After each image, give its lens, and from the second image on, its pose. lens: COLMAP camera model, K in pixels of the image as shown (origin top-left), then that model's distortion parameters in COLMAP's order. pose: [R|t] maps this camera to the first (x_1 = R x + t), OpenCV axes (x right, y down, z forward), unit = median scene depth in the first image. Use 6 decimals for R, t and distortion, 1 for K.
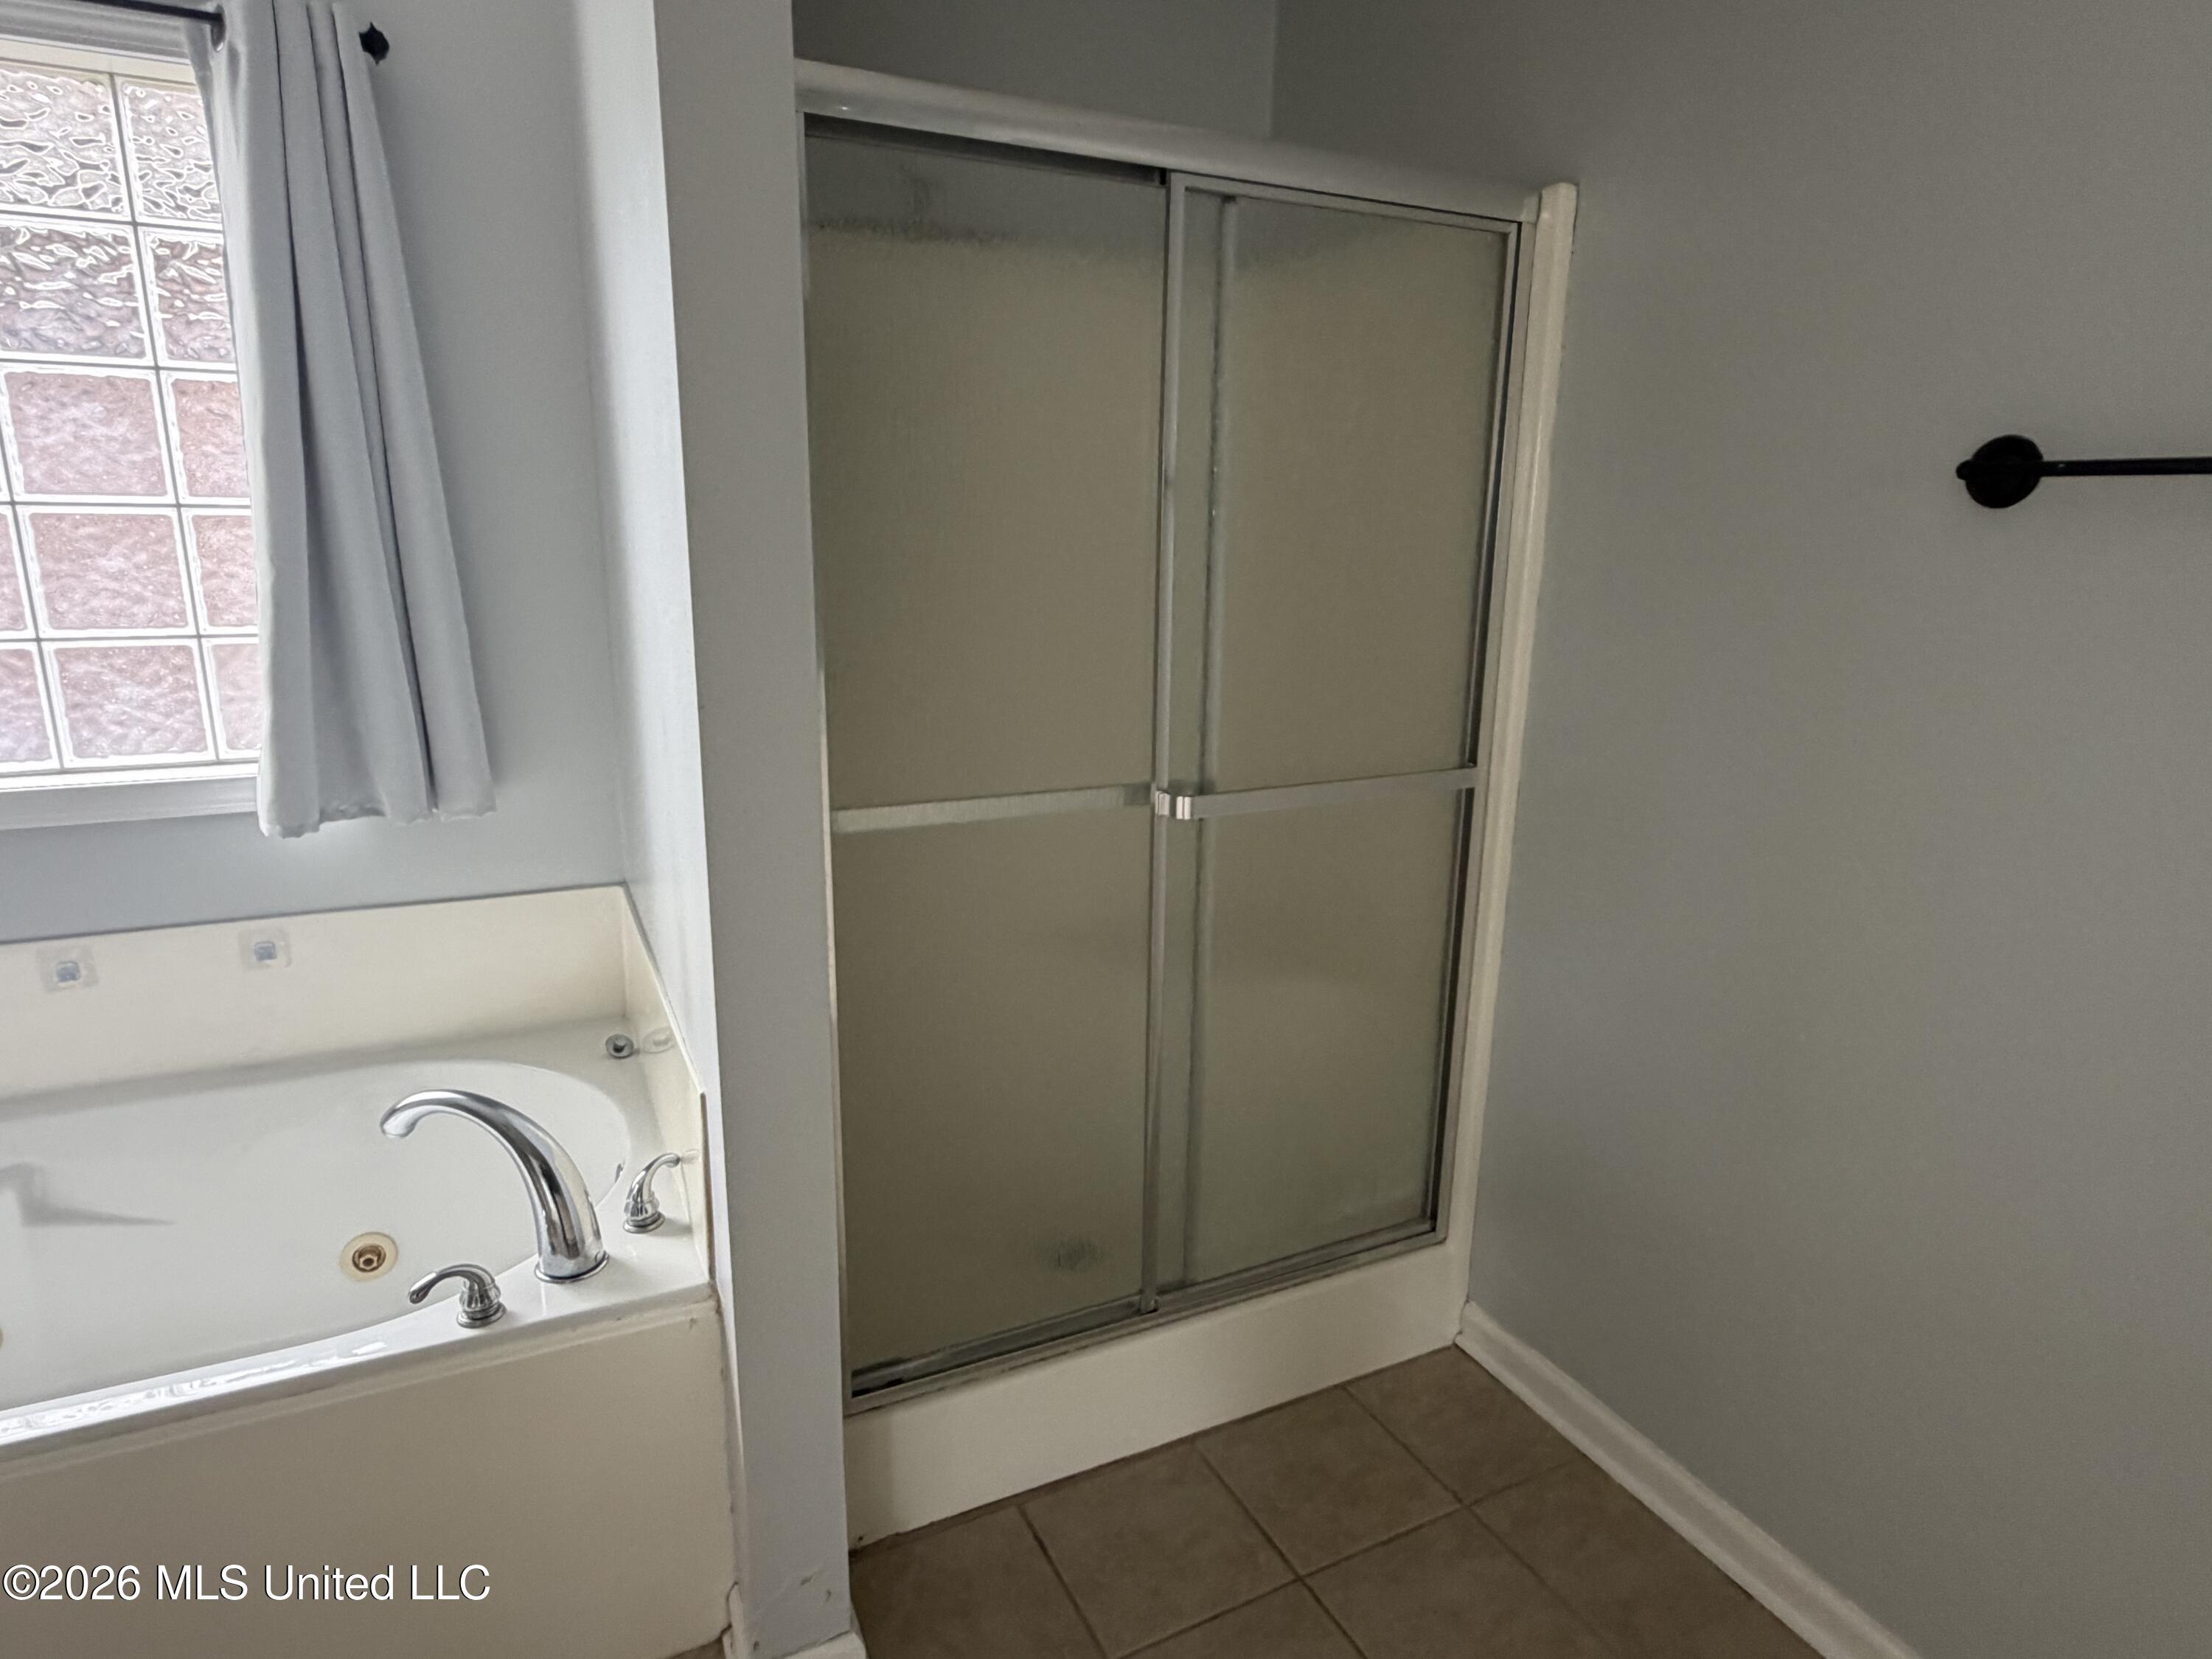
lens RADIAL K [[1215.3, 0, 1075.6], [0, 1215.3, 823.9], [0, 0, 1]] dist [0.000994, -0.000951]
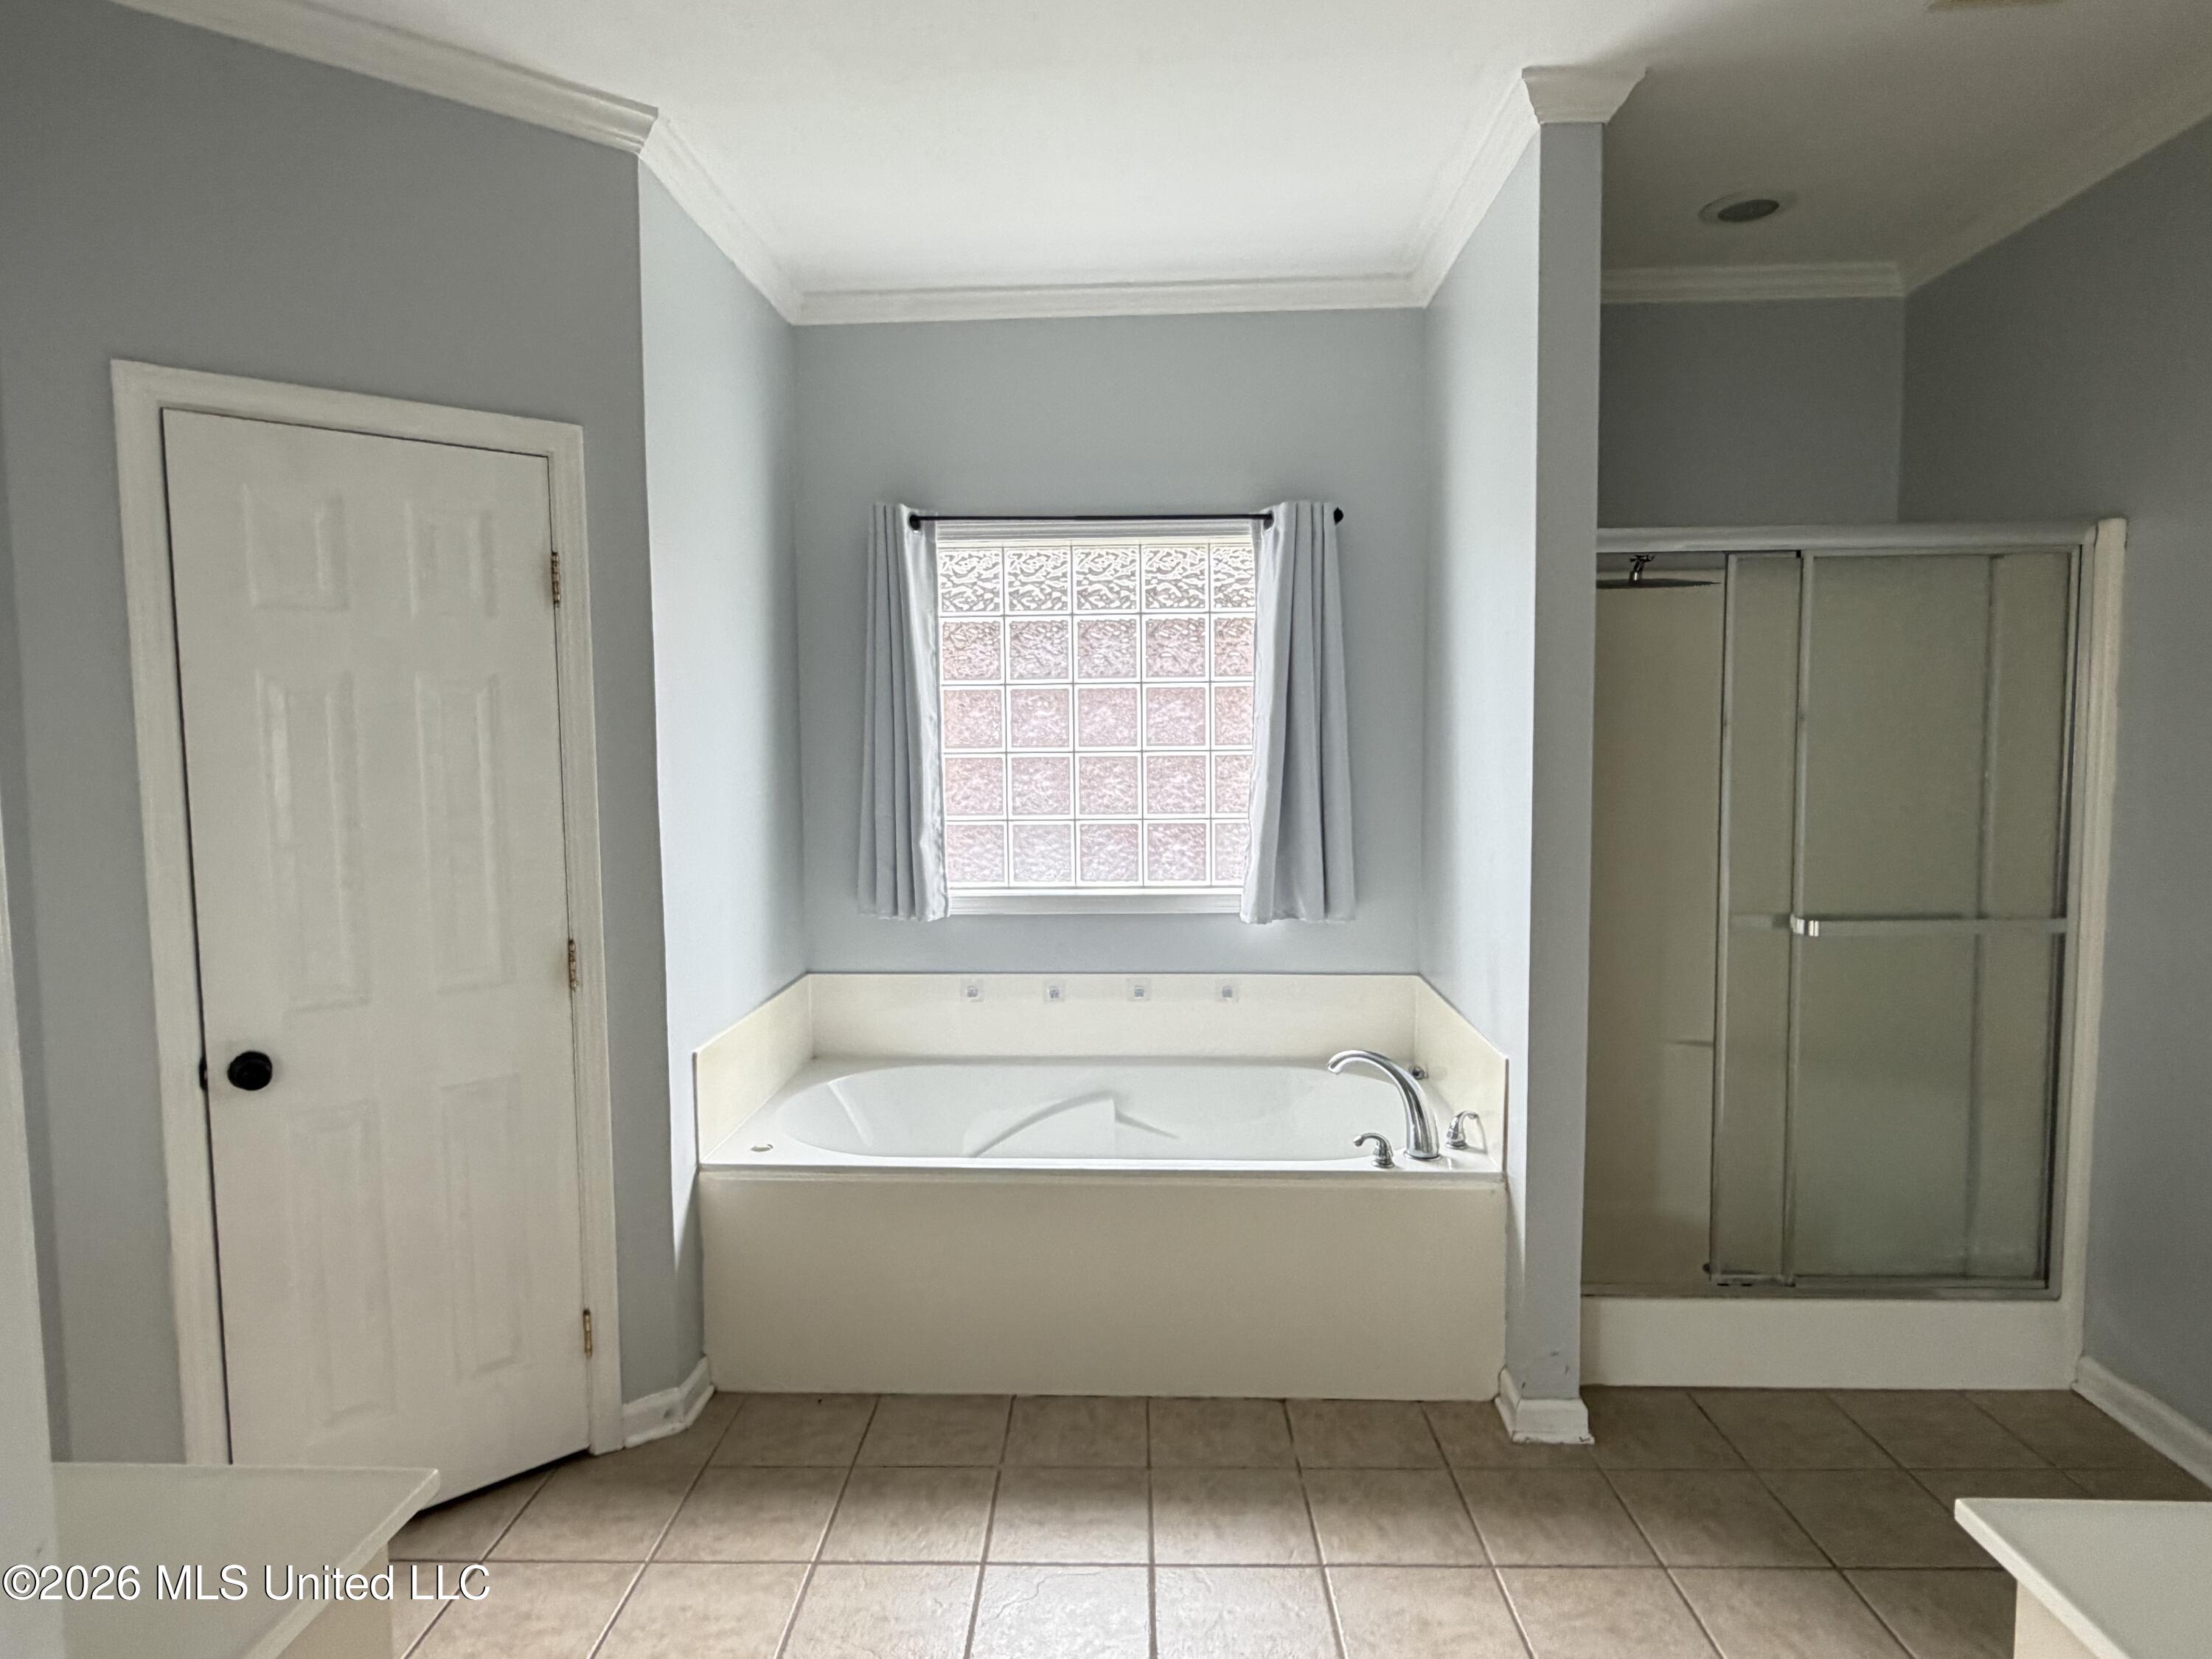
lens RADIAL K [[1252.2, 0, 1106.7], [0, 1252.2, 840.8], [0, 0, 1]] dist [0.002089, -0.000881]
pose [[0.893934, 0.013593, -0.447992, -0.003256], [-0.086700, 0.985905, -0.143088, 0.177477], [0.439733, 0.166752, 0.882513, -0.800725]]
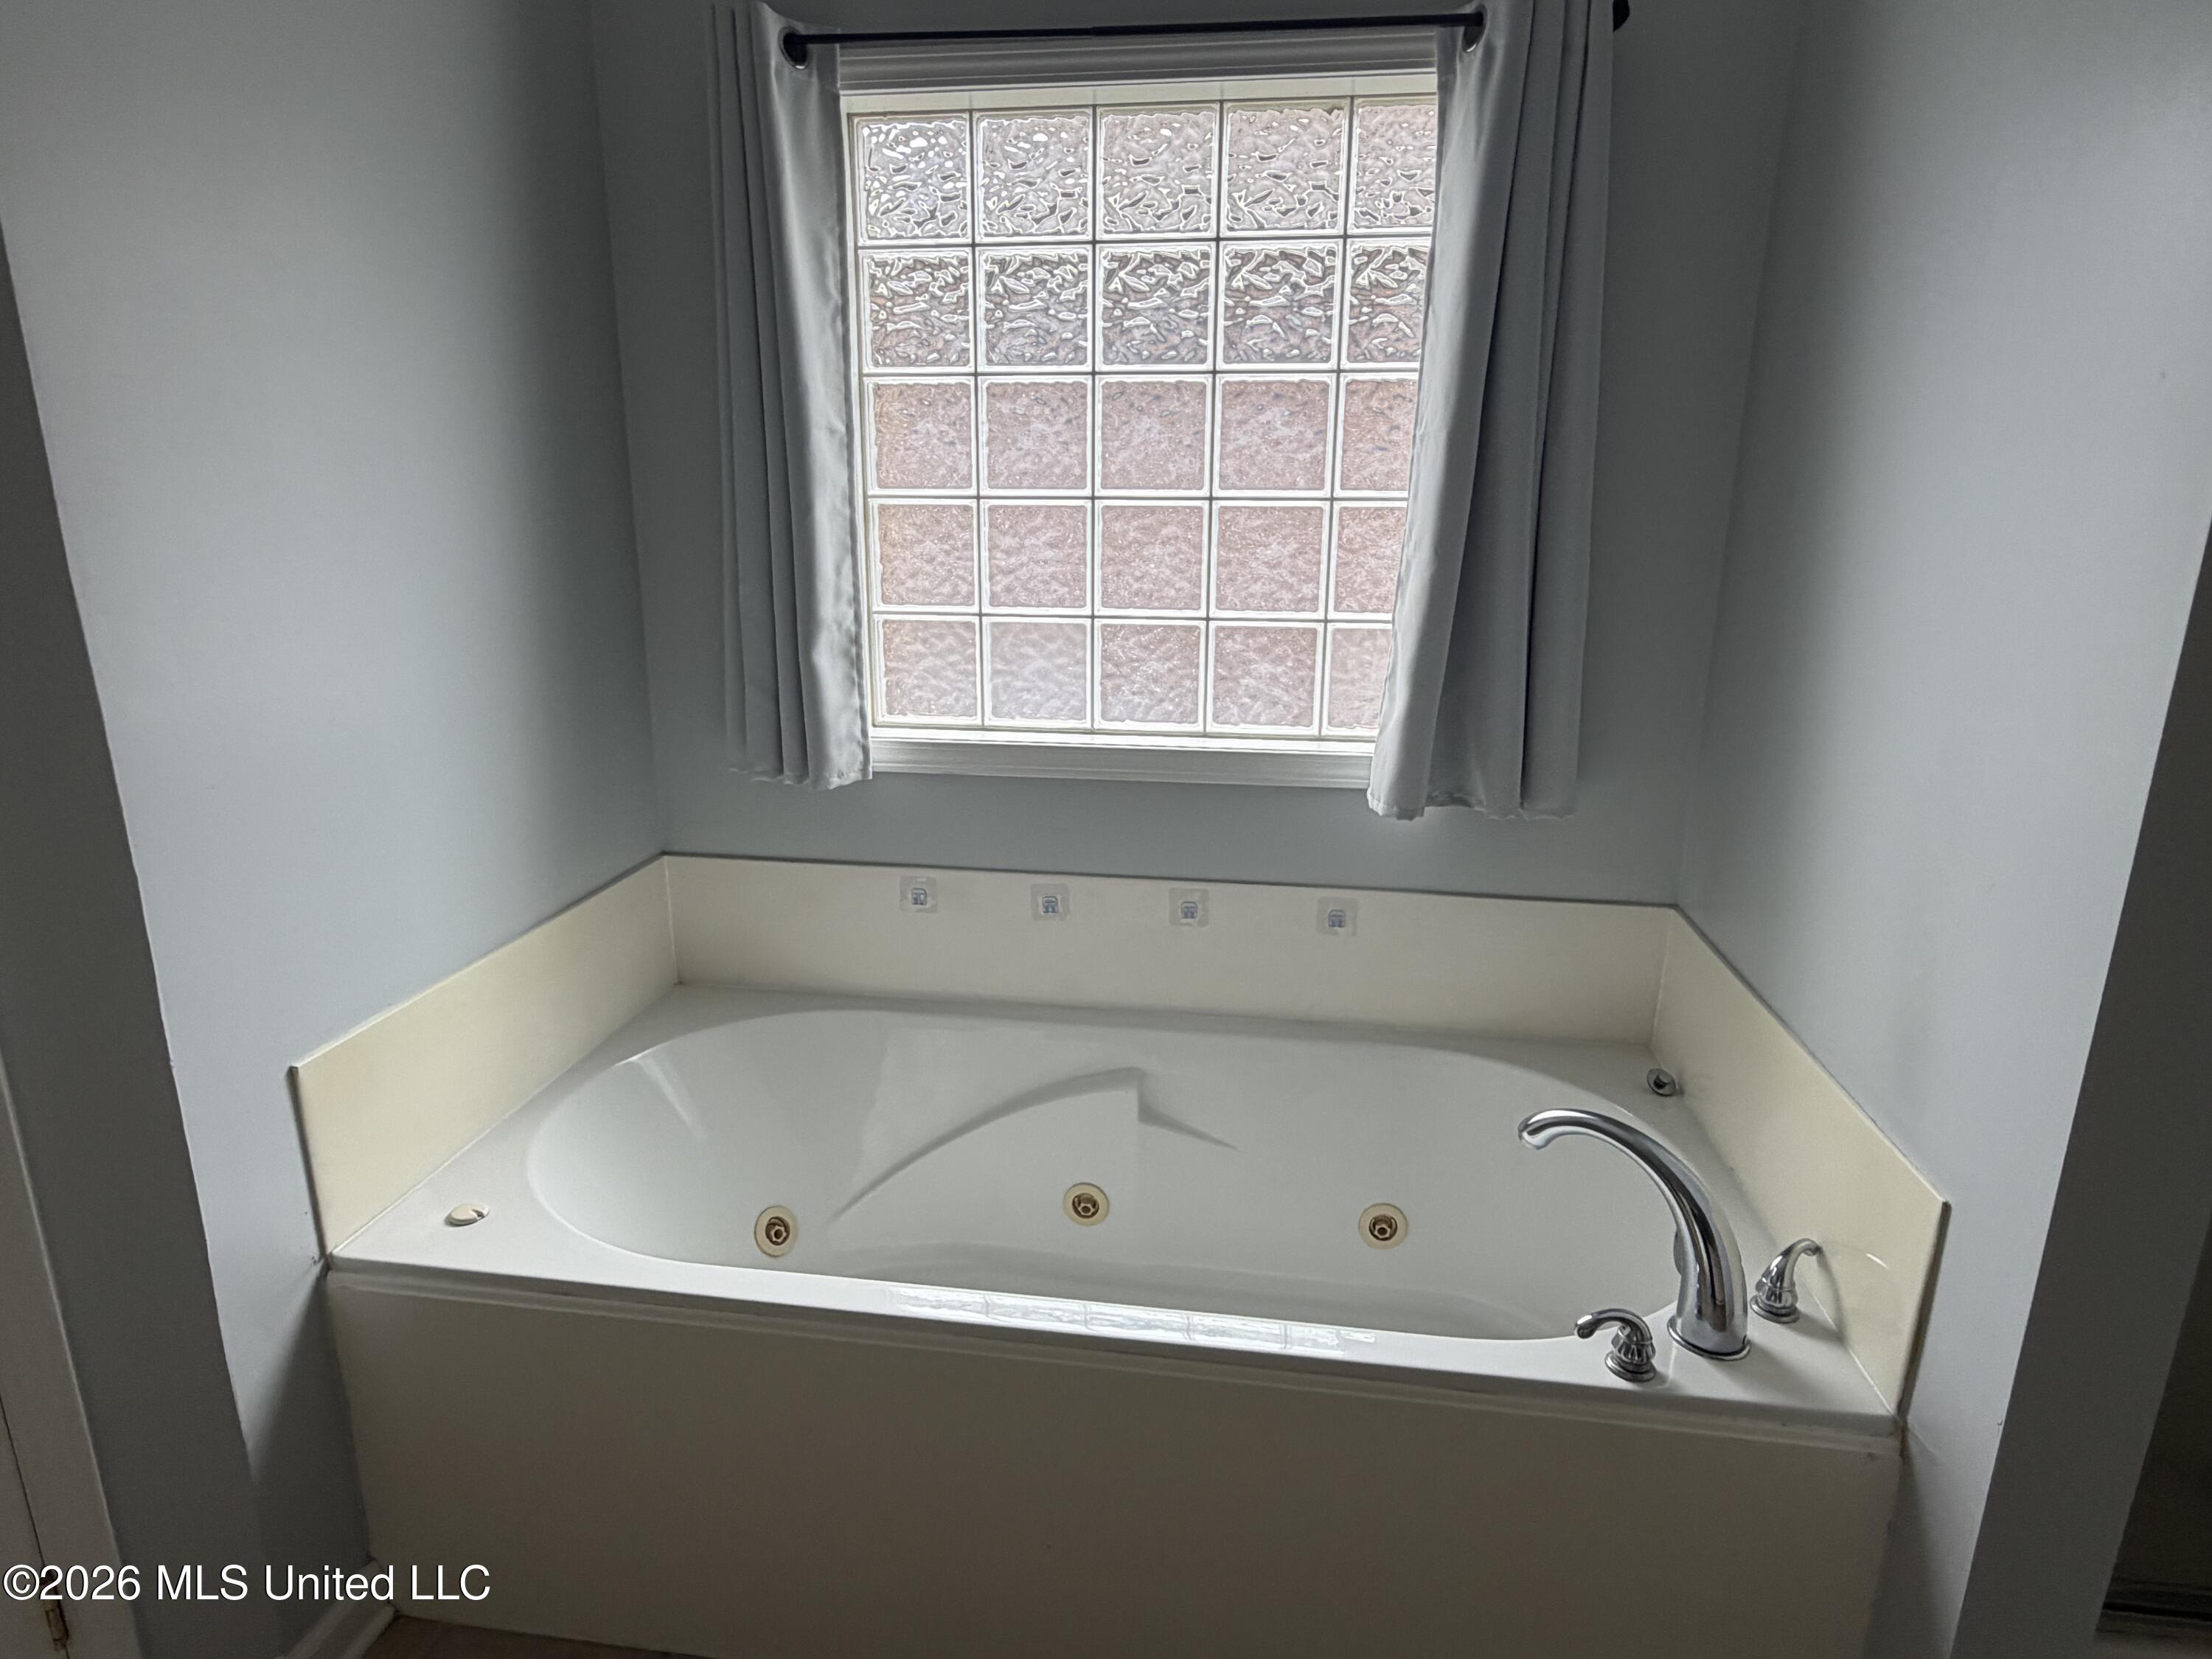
lens RADIAL K [[1207.2, 0, 1106.0], [0, 1207.2, 829.5], [0, 0, 1]] dist [-0.002021, -0.000464]
pose [[0.840193, 0.132122, -0.525946, -0.314790], [-0.125698, 0.990901, 0.048120, 0.001981], [0.527518, 0.025680, 0.849156, -0.005770]]
